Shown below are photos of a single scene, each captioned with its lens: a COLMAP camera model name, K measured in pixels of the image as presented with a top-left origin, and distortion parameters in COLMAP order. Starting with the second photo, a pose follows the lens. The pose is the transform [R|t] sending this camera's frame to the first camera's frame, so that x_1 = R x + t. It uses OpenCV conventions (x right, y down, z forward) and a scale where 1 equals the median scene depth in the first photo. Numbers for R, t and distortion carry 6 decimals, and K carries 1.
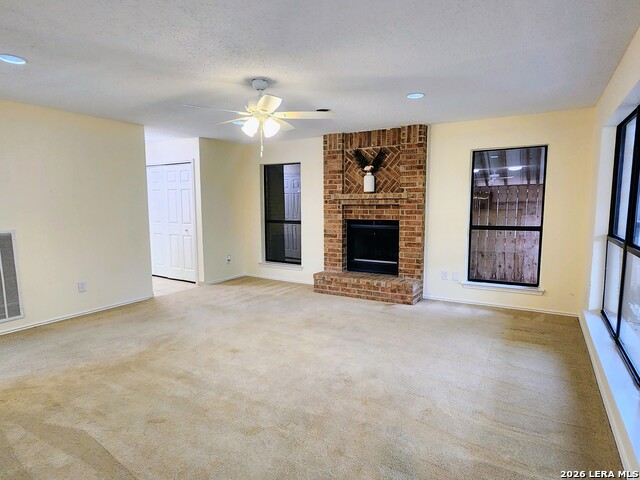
lens RADIAL K [[366.1, 0, 320.4], [0, 366.1, 247.1], [0, 0, 1]] dist [-0.003977, 0.000549]
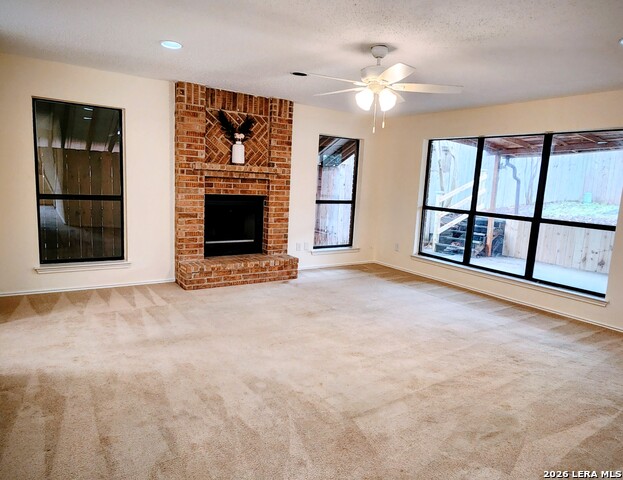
lens RADIAL K [[401.6, 0, 313.1], [0, 401.6, 240.1], [0, 0, 1]] dist [0.008096, 0.002074]
pose [[0.454886, -0.104869, 0.884354, -0.660088], [0.053682, 0.994465, 0.090314, -0.045189], [-0.888931, 0.006391, 0.457997, 0.399261]]
